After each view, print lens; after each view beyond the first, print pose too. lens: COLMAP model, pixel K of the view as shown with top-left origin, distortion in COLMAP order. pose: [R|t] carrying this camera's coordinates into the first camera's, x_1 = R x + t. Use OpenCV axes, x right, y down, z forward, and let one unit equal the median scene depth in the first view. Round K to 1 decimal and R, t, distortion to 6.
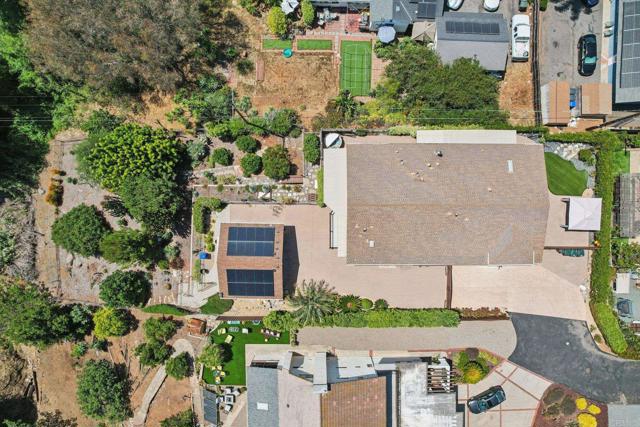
lens RADIAL K [[402.8, 0, 322.8], [0, 402.8, 214.3], [0, 0, 1]] dist [-0.077113, 0.064891]
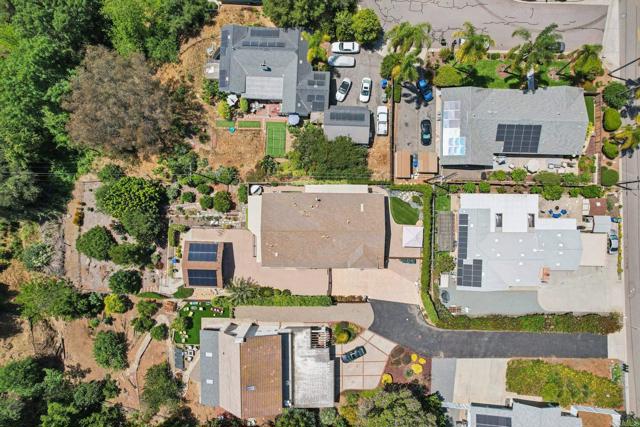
lens RADIAL K [[402.8, 0, 322.8], [0, 402.8, 214.3], [0, 0, 1]] dist [-0.077113, 0.064891]
pose [[0.999962, 0.008069, 0.003354, 0.270270], [-0.008026, 0.999886, -0.012760, -0.062338], [-0.003456, 0.012732, 0.999913, -0.562976]]
